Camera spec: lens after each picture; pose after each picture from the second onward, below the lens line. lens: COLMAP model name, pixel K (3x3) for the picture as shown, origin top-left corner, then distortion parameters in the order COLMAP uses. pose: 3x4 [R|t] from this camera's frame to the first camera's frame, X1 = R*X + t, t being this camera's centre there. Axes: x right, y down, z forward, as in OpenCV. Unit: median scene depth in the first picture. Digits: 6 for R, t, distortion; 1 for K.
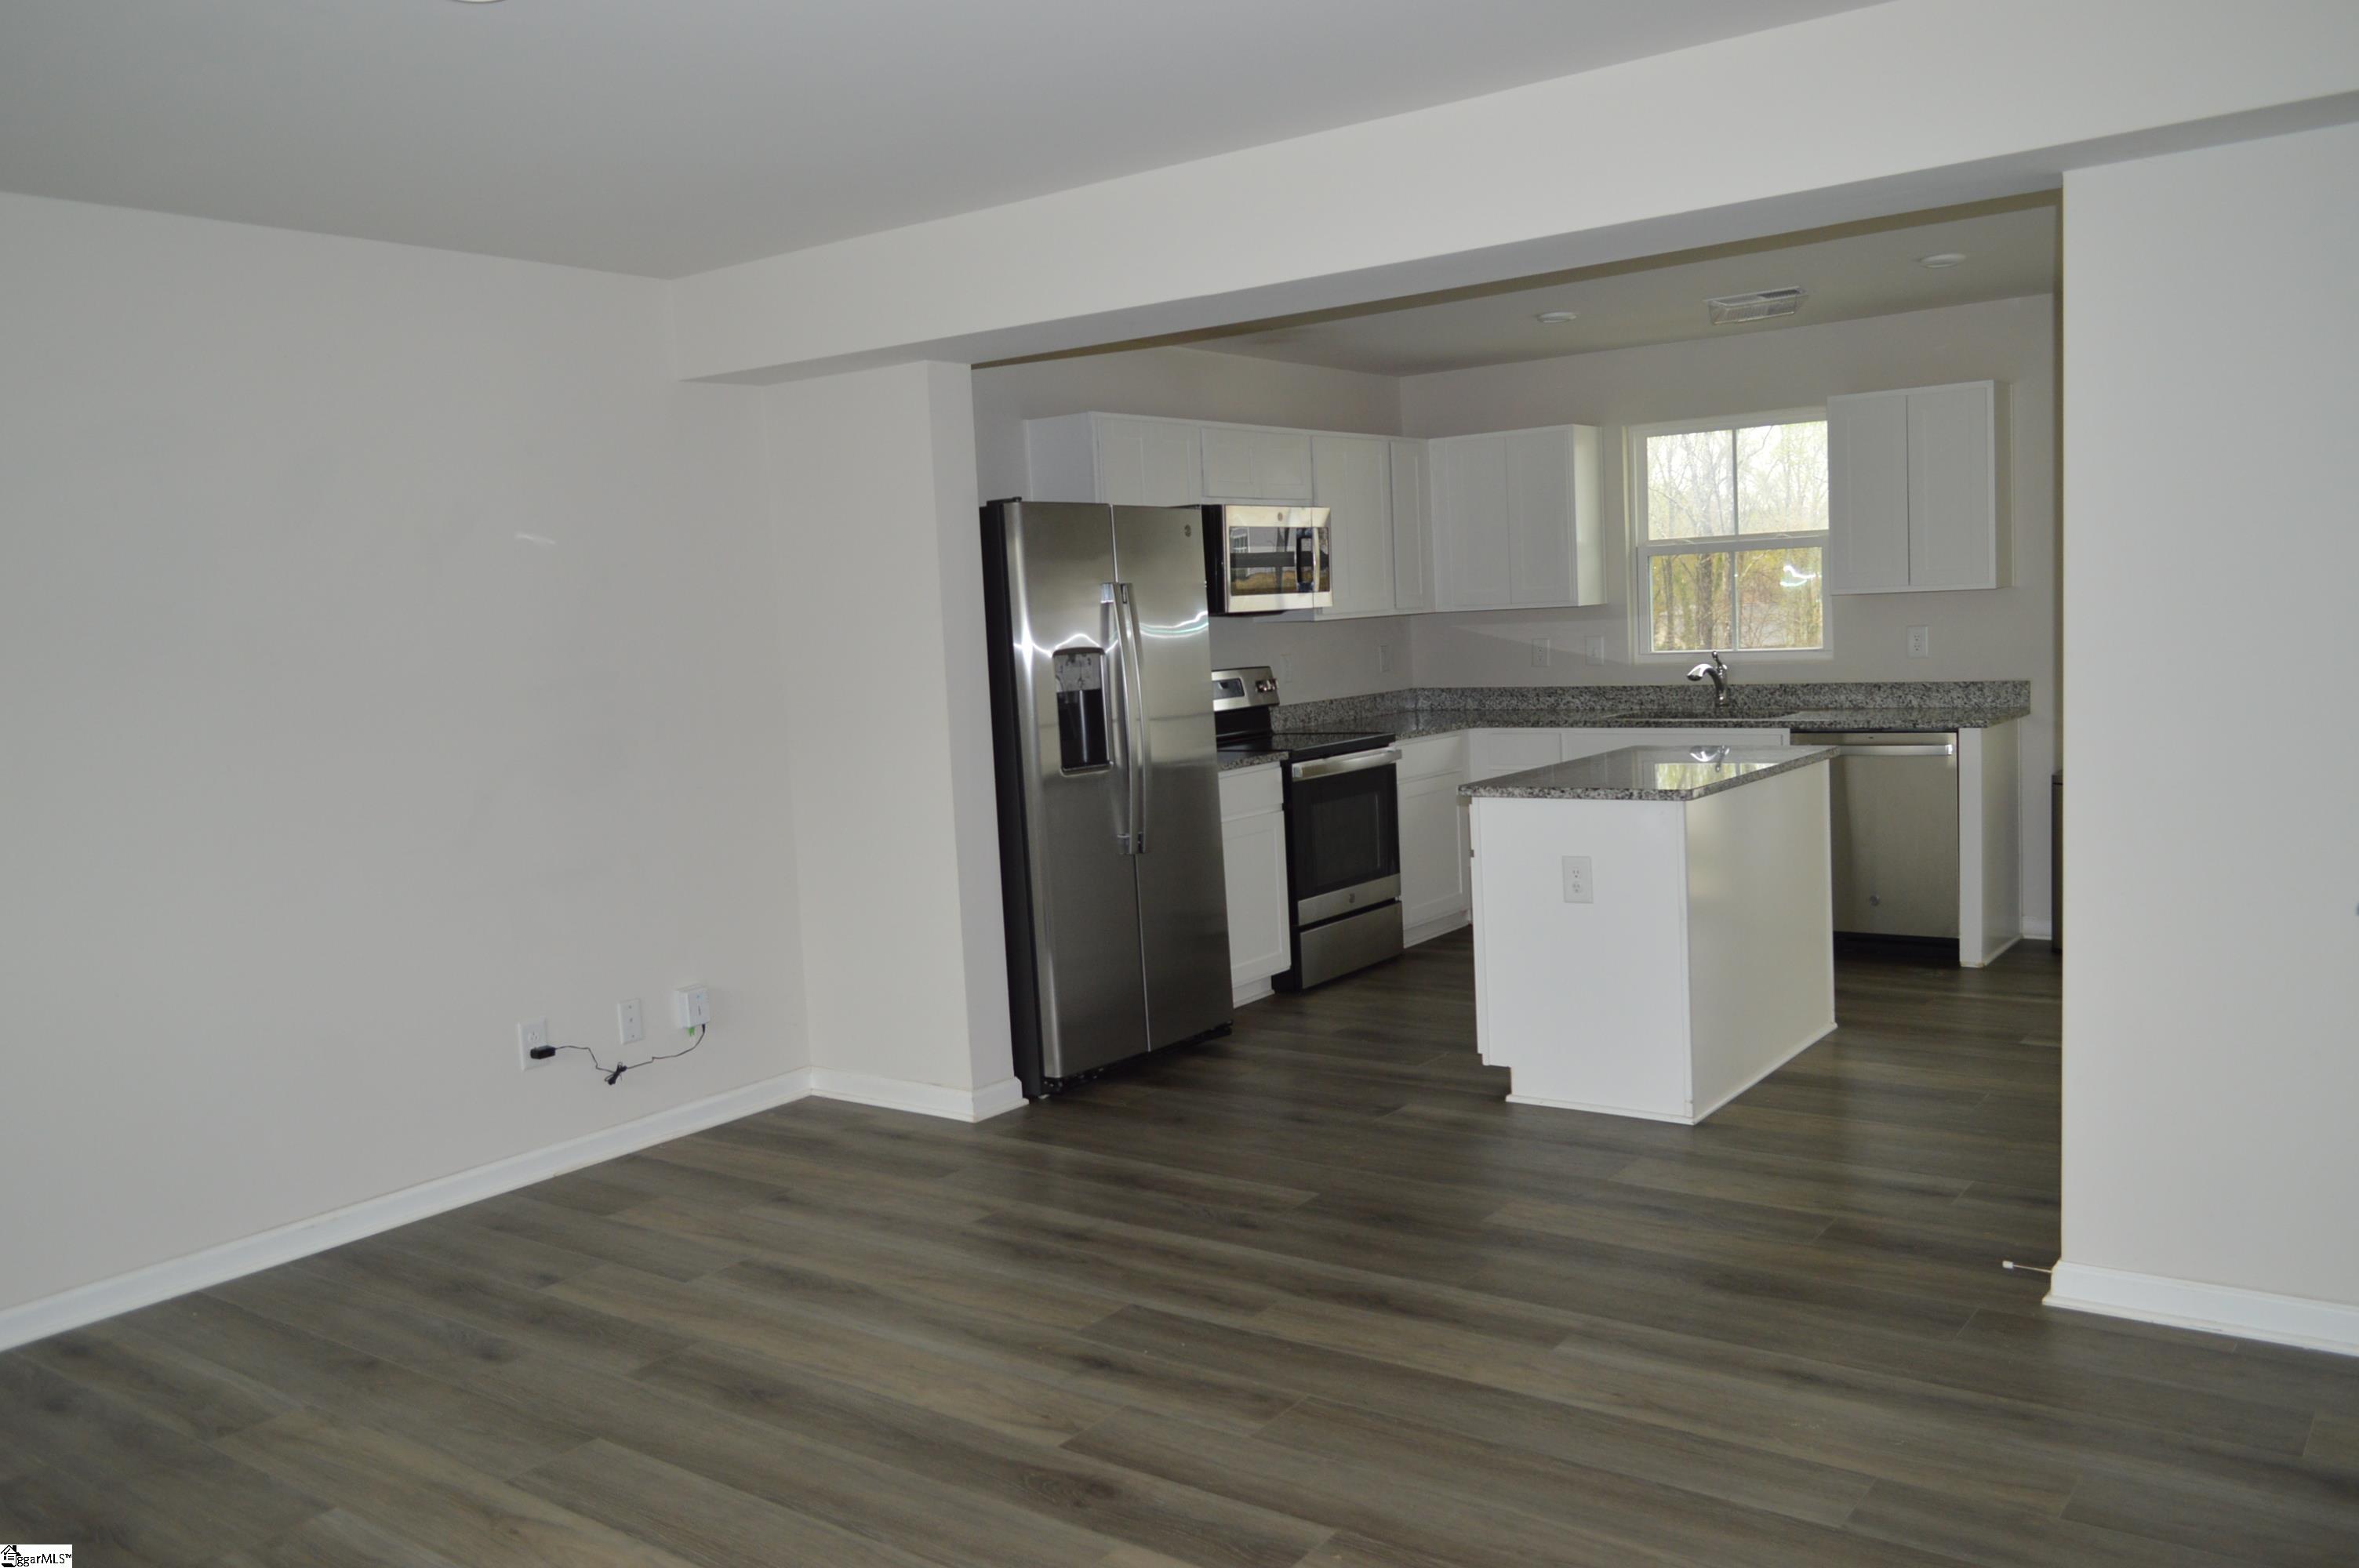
lens RADIAL K [[1848.5, 0, 1168.0], [0, 1848.5, 783.5], [0, 0, 1]] dist [-0.002810, 0.014431]
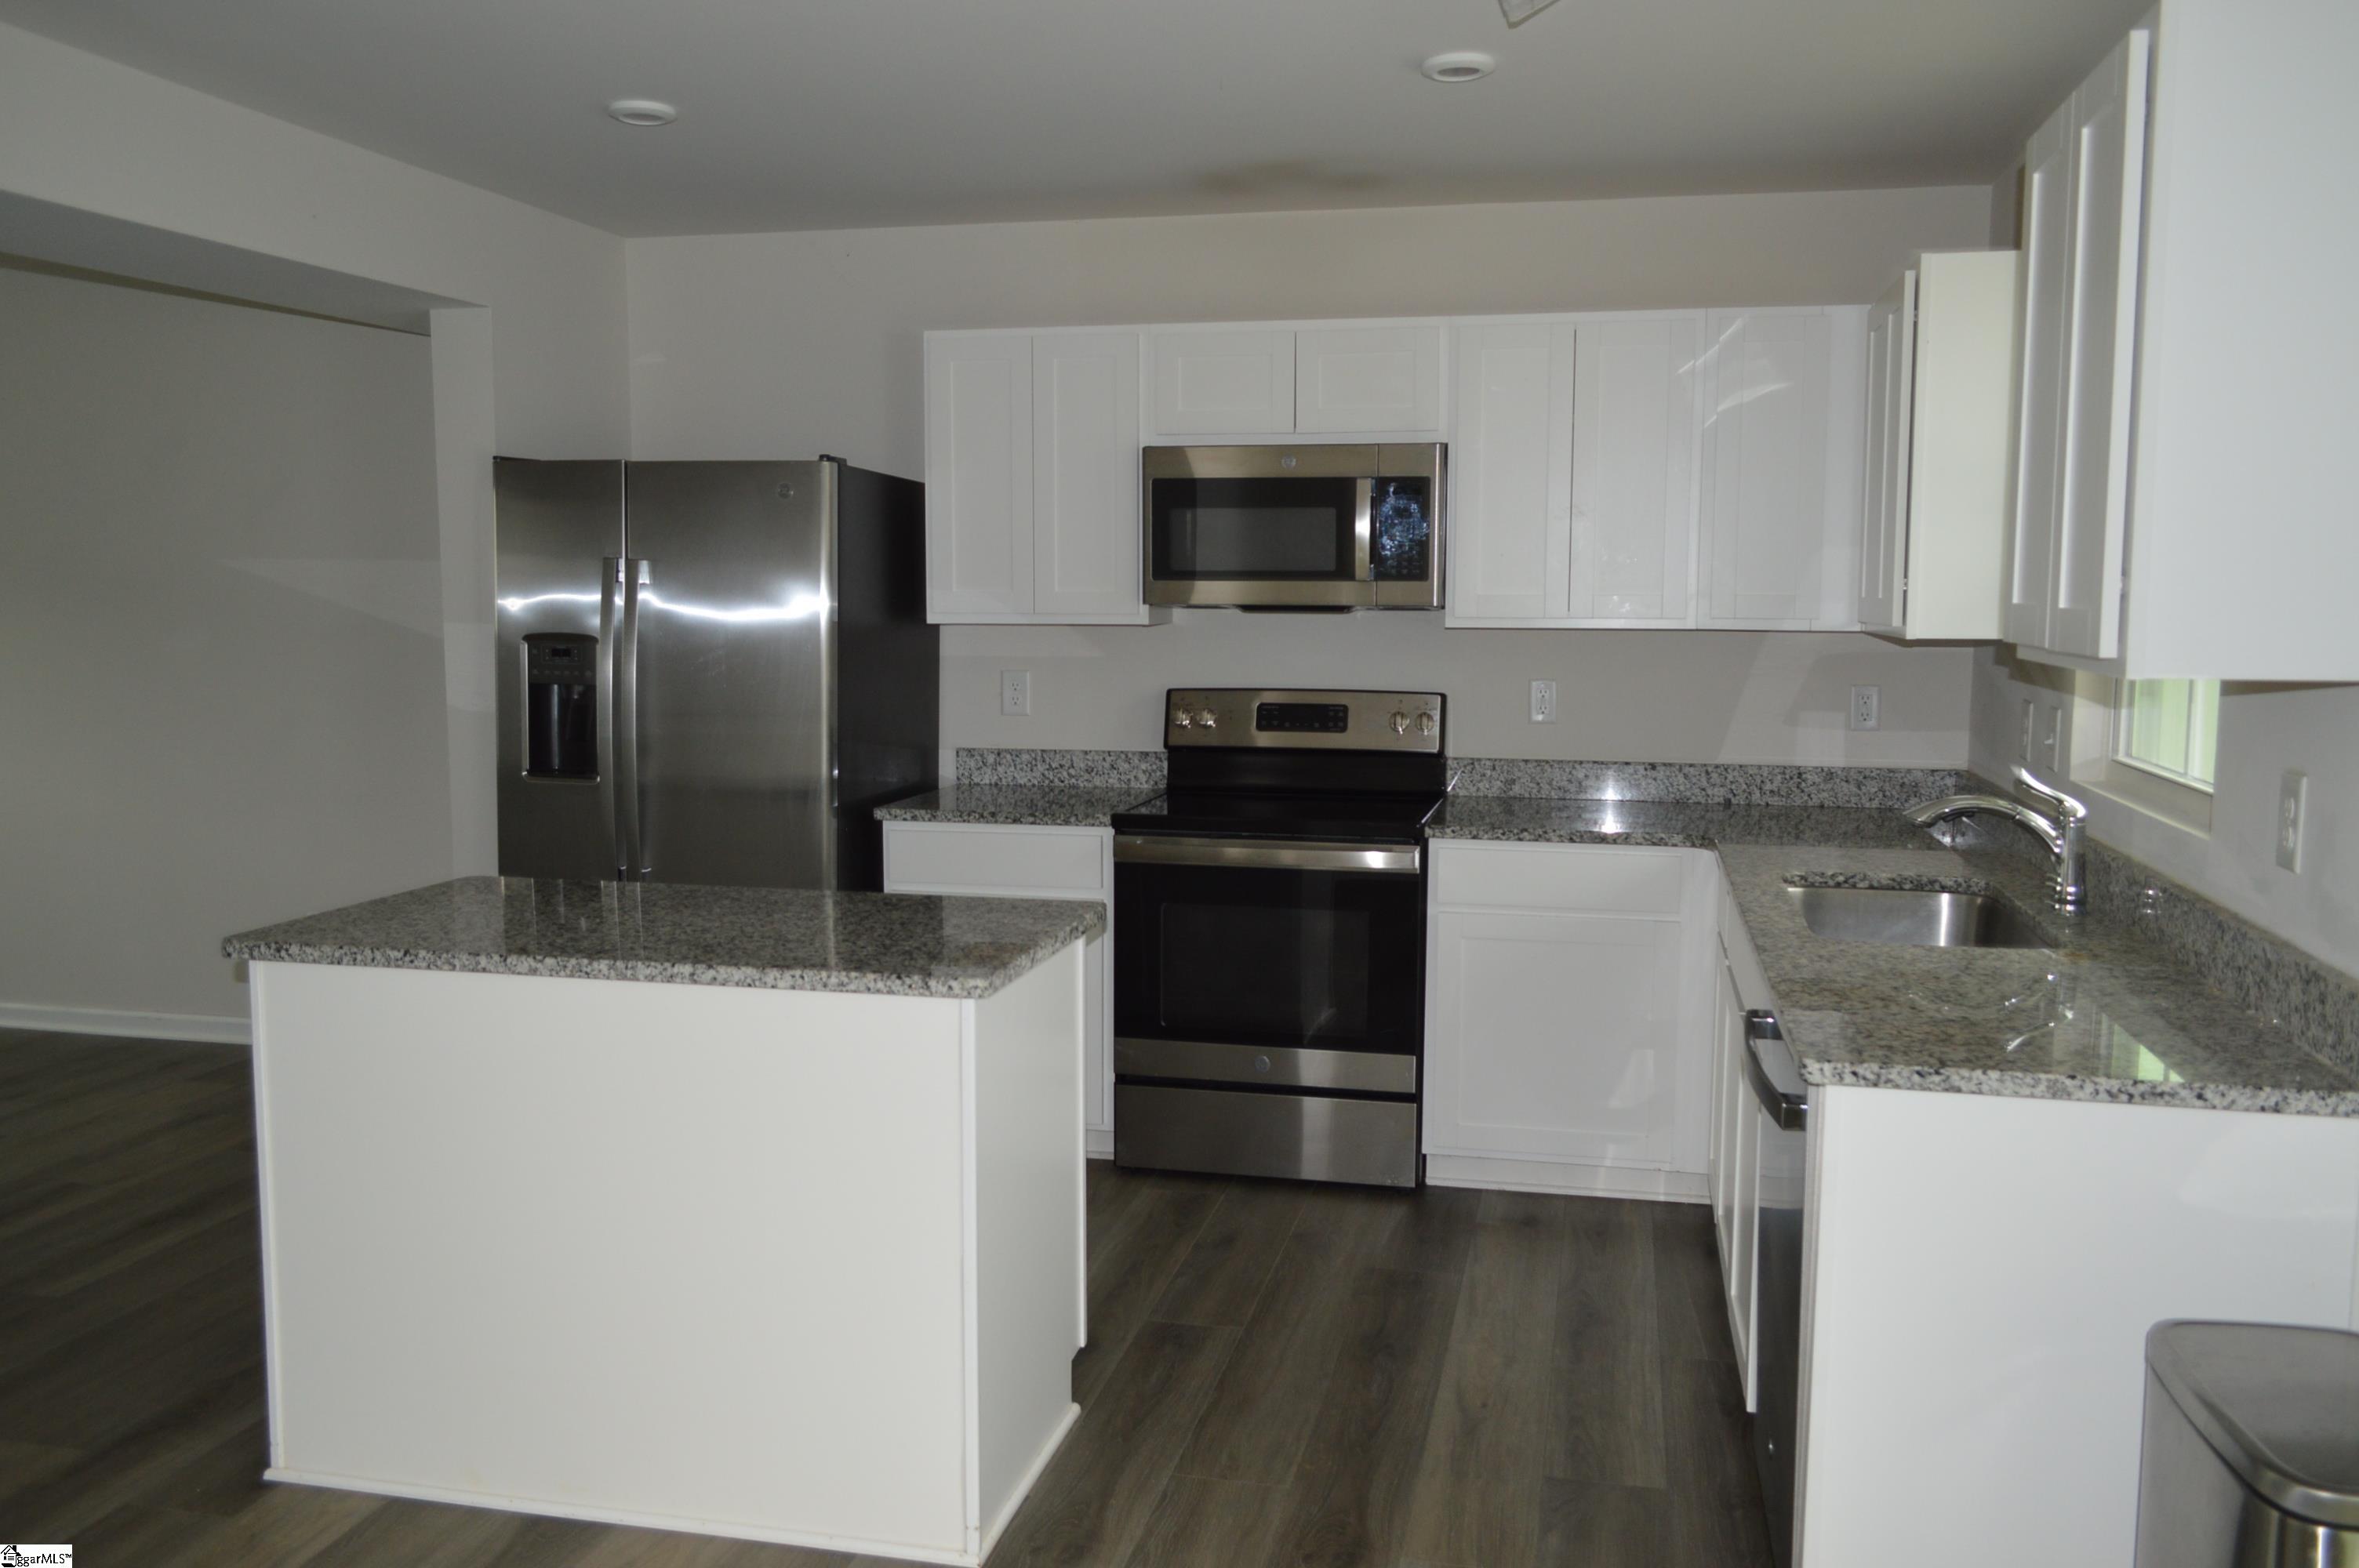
lens RADIAL K [[1848.5, 0, 1176.8], [0, 1848.5, 773.6], [0, 0, 1]] dist [-0.002810, 0.014431]
pose [[0.398907, 0.142689, -0.905822, 0.589413], [-0.109924, 0.988137, 0.107247, -0.092793], [0.910379, 0.056790, 0.409859, 0.647046]]
